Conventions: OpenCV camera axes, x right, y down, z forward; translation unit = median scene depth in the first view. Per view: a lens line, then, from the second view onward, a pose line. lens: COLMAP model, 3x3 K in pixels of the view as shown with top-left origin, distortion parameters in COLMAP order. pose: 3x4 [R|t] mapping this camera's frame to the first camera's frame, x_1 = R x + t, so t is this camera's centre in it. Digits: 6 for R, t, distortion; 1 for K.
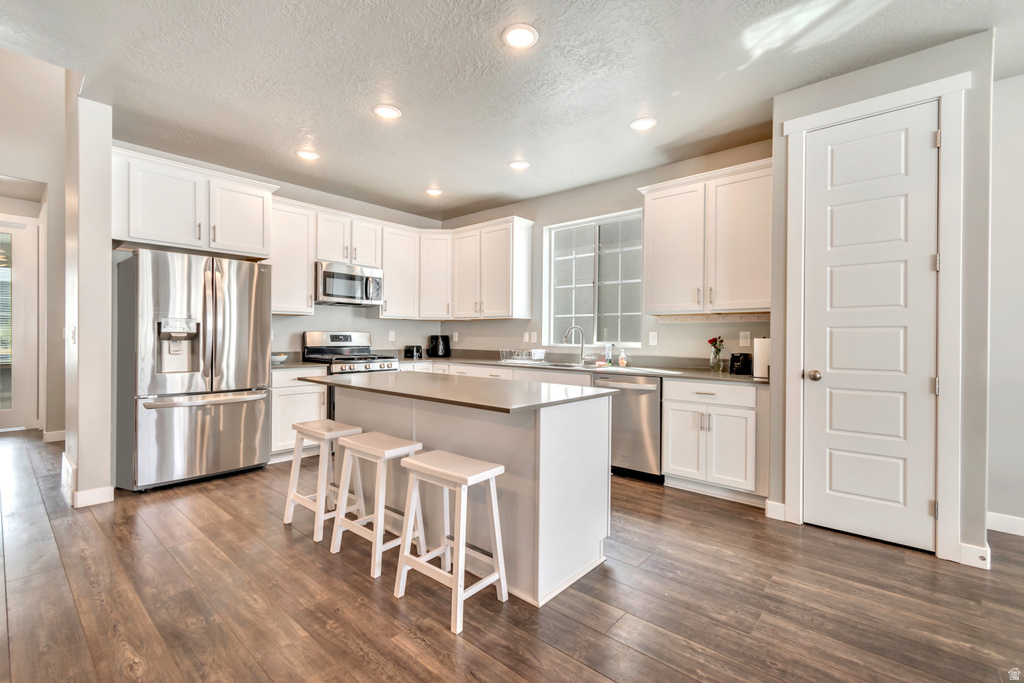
lens RADIAL K [[453.6, 0, 510.4], [0, 453.6, 339.6], [0, 0, 1]] dist [0.004949, -0.001127]
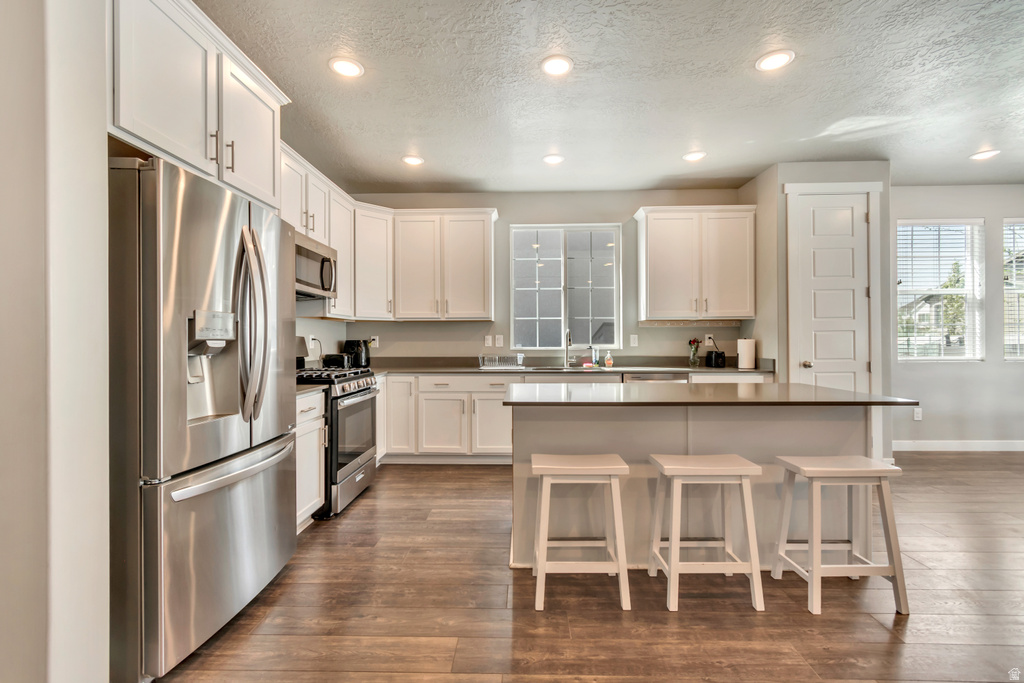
lens RADIAL K [[453.6, 0, 512.9], [0, 453.6, 341.4], [0, 0, 1]] dist [0.004949, -0.001127]
pose [[0.768233, -0.013492, 0.640028, -0.682069], [0.014490, 0.999888, 0.003685, -0.009036], [-0.640006, 0.006443, 0.768343, 0.341199]]
